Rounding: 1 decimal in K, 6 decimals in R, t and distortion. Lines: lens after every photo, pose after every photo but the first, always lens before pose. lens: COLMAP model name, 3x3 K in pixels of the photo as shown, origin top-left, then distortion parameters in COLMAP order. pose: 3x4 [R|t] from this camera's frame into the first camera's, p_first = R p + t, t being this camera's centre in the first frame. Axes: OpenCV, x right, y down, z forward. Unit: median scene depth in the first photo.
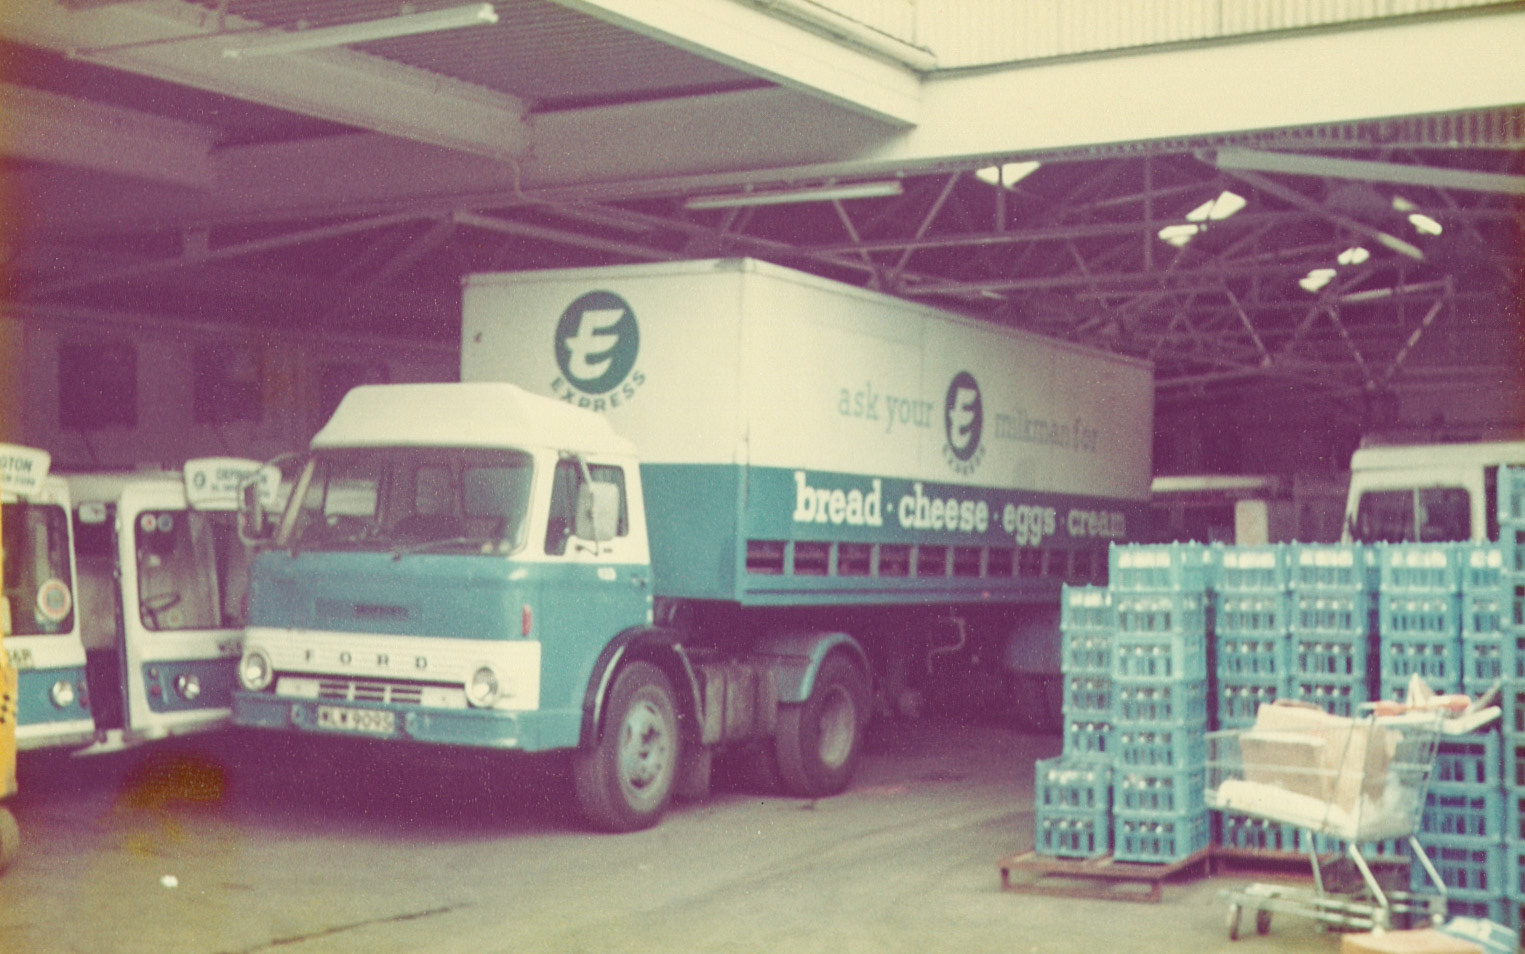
lens RADIAL K [[2078.0, 0, 762.0], [0, 2078.0, 501.5], [0, 0, 1]] dist [0.082422, 0.050291]
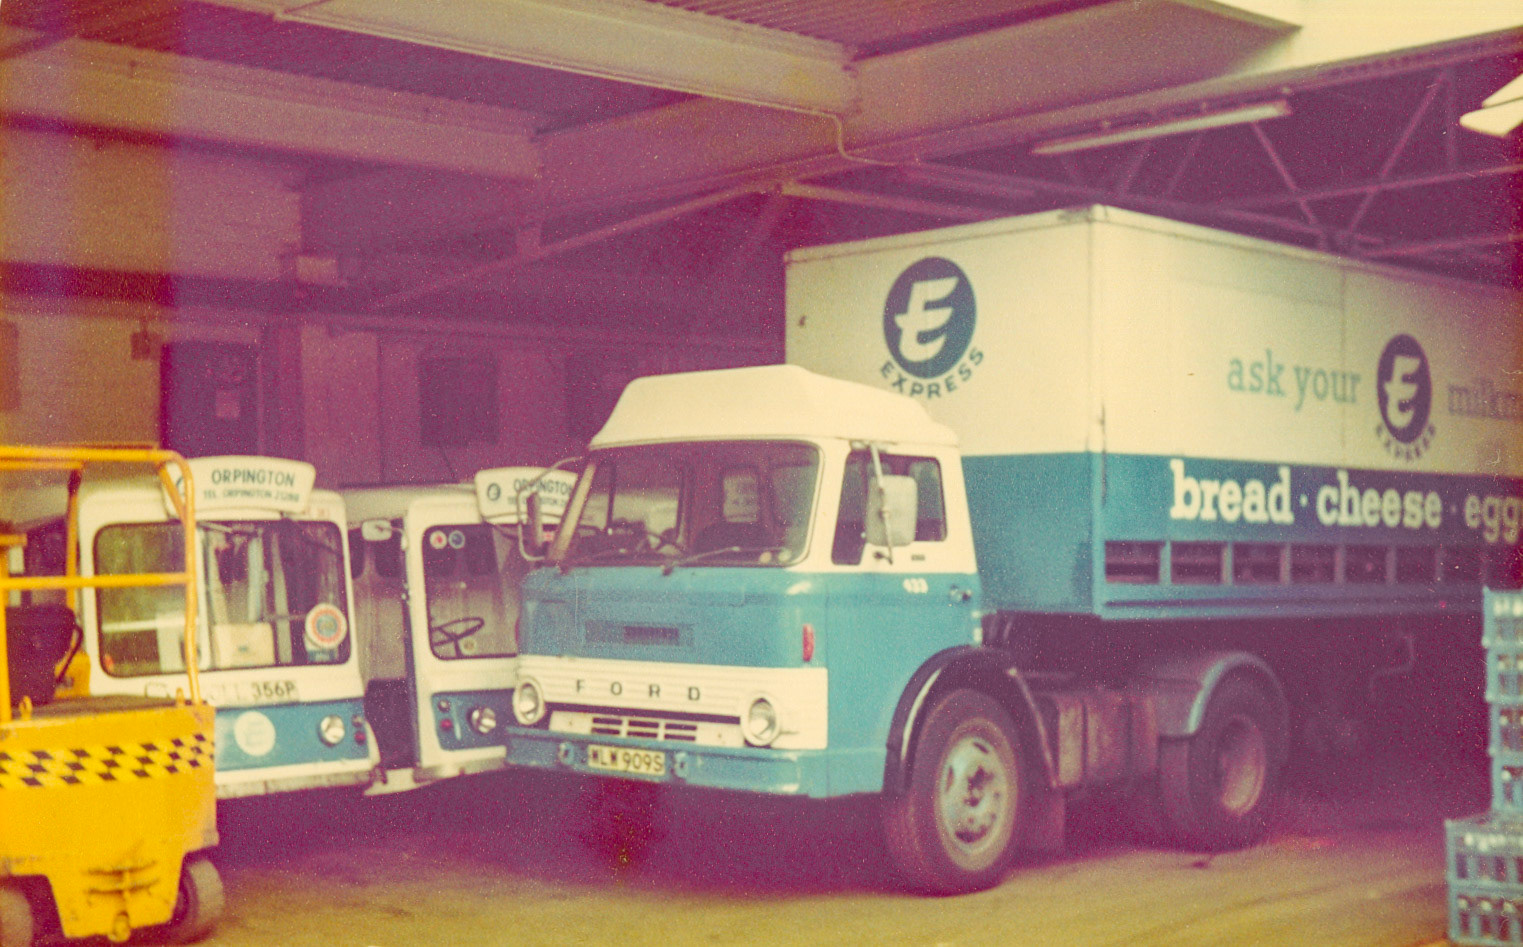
lens RADIAL K [[2075.3, 0, 761.0], [0, 2075.3, 497.9], [0, 0, 1]] dist [0.082422, 0.050291]
pose [[0.967671, -0.031325, -0.250263, 0.069299], [0.028304, 0.999477, -0.015659, 0.009930], [0.250622, 0.008069, 0.968051, 0.159490]]
